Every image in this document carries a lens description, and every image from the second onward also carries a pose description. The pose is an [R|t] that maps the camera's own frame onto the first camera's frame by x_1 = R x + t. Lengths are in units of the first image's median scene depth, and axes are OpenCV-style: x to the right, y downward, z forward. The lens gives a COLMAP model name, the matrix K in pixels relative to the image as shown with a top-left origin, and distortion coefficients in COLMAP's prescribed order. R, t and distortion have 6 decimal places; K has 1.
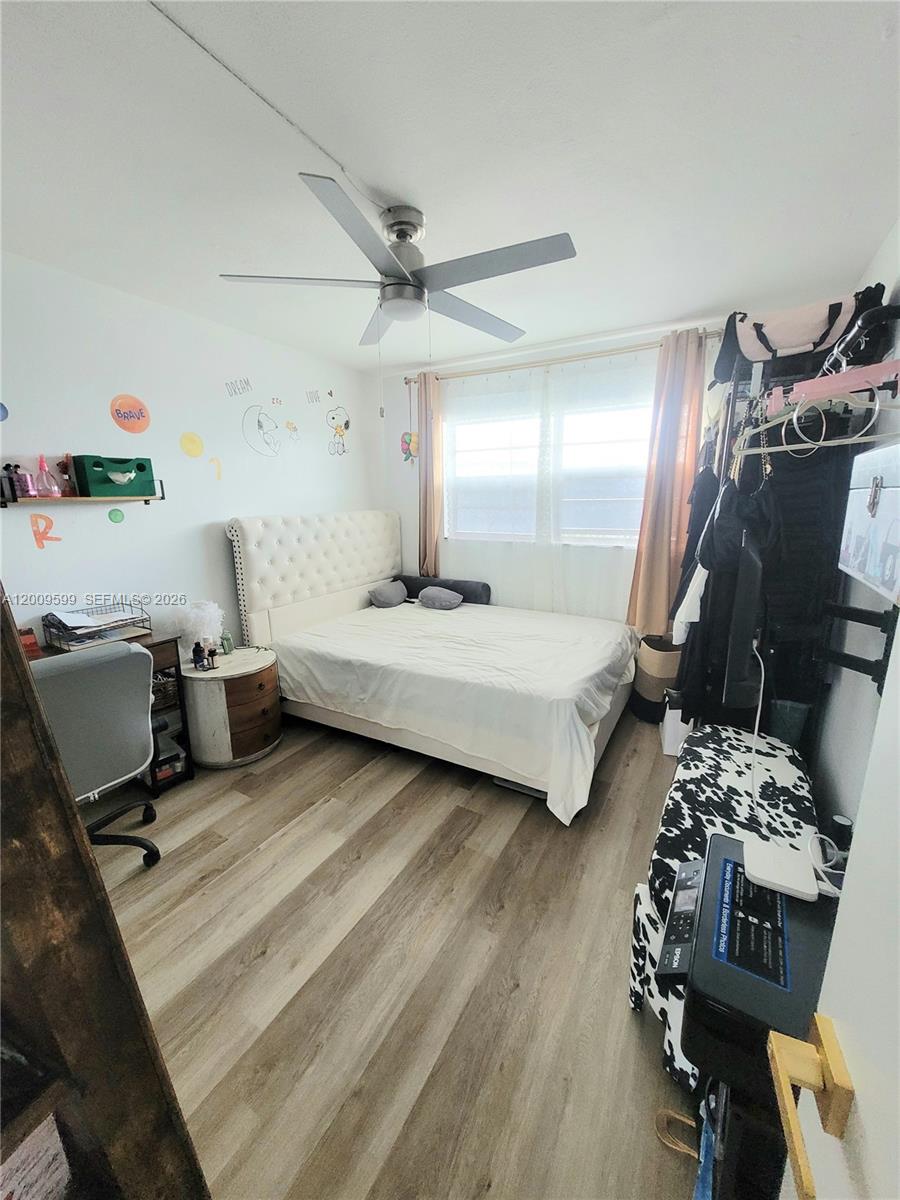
lens RADIAL K [[462.3, 0, 455.7], [0, 462.3, 595.6], [0, 0, 1]] dist [0.002476, 0.000135]
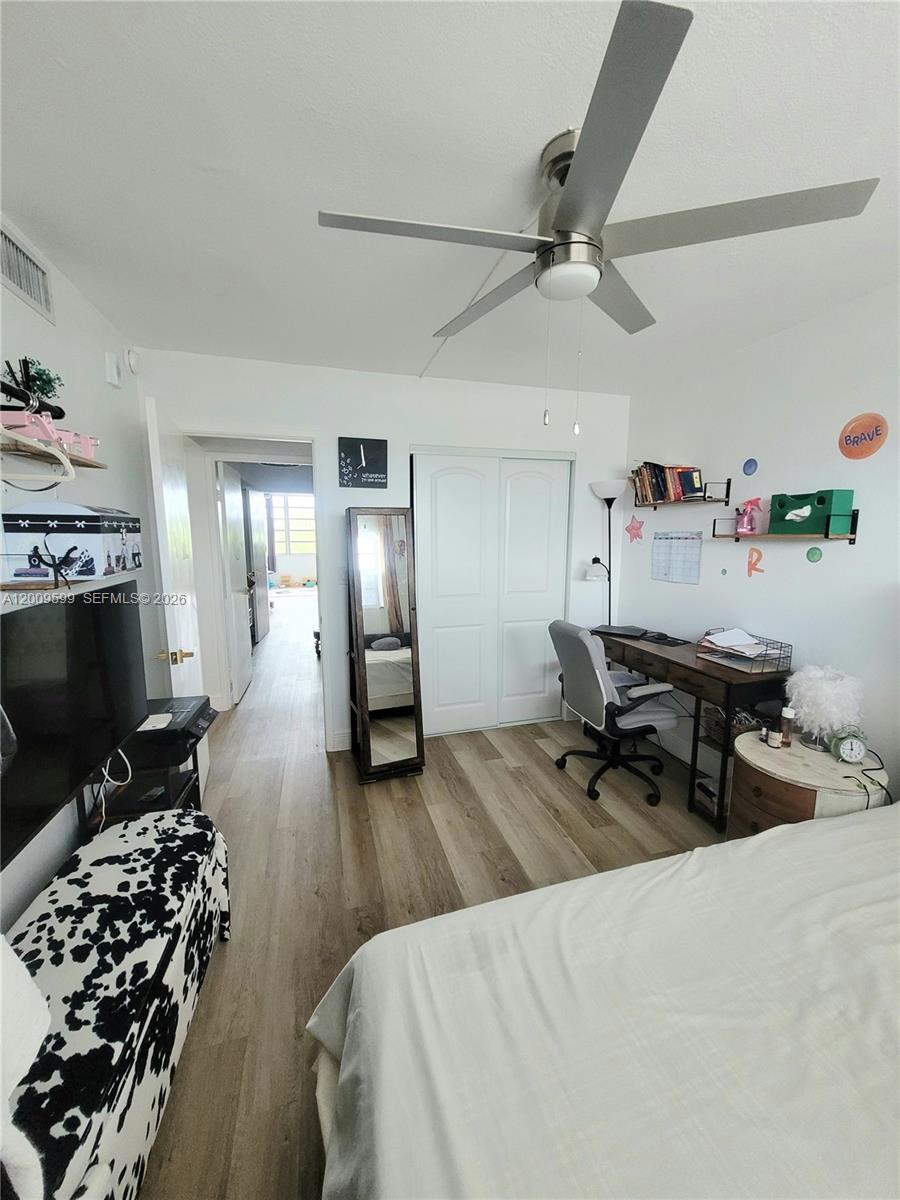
lens RADIAL K [[462.3, 0, 453.9], [0, 462.3, 597.6], [0, 0, 1]] dist [0.002476, 0.000135]
pose [[-0.688870, 0.108981, -0.716646, 0.653230], [-0.152325, 0.944797, 0.290097, -0.380052], [0.708700, 0.309002, -0.634241, 1.675630]]
